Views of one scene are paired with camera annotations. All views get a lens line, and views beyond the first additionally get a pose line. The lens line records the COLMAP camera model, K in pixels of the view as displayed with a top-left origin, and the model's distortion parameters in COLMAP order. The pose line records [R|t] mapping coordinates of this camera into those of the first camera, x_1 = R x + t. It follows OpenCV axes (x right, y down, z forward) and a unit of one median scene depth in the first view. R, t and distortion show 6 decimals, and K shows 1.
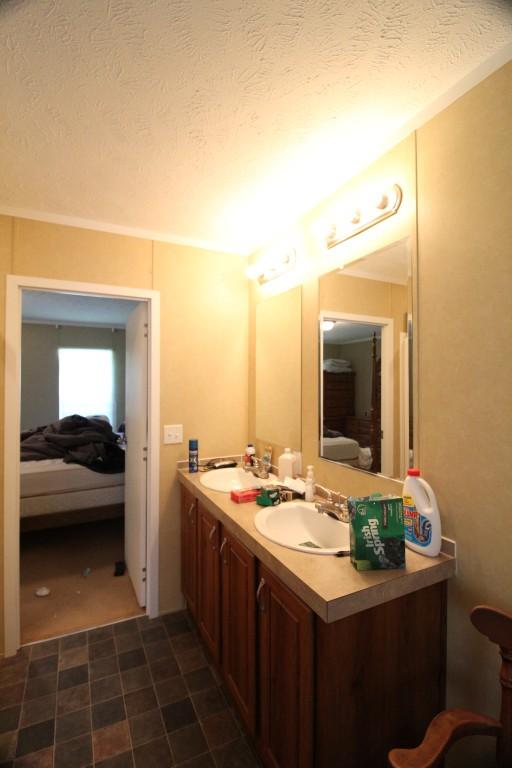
lens RADIAL K [[366.4, 0, 256.0], [0, 366.4, 384.0], [0, 0, 1]] dist [-0.001213, -0.011220]
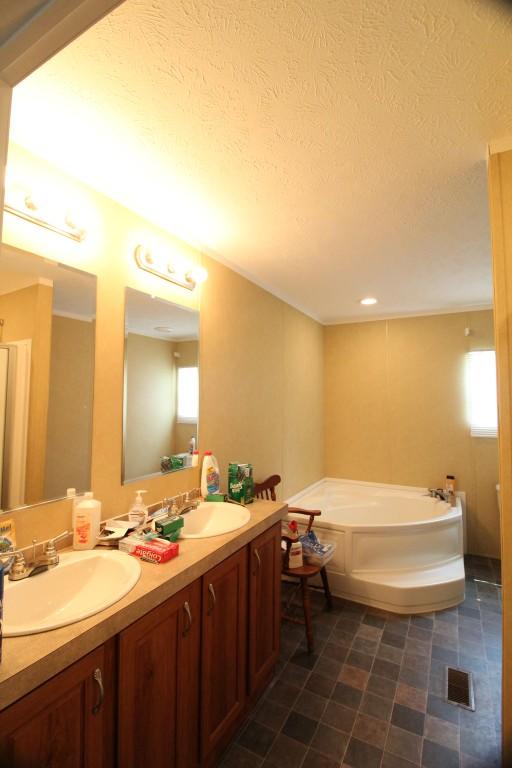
lens RADIAL K [[366.4, 0, 256.0], [0, 366.4, 384.0], [0, 0, 1]] dist [-0.001213, -0.011220]
pose [[-0.586468, 0.019385, 0.809740, -1.143451], [-0.032018, 0.998377, -0.047090, -0.017712], [-0.809339, -0.053542, -0.584896, 1.879333]]
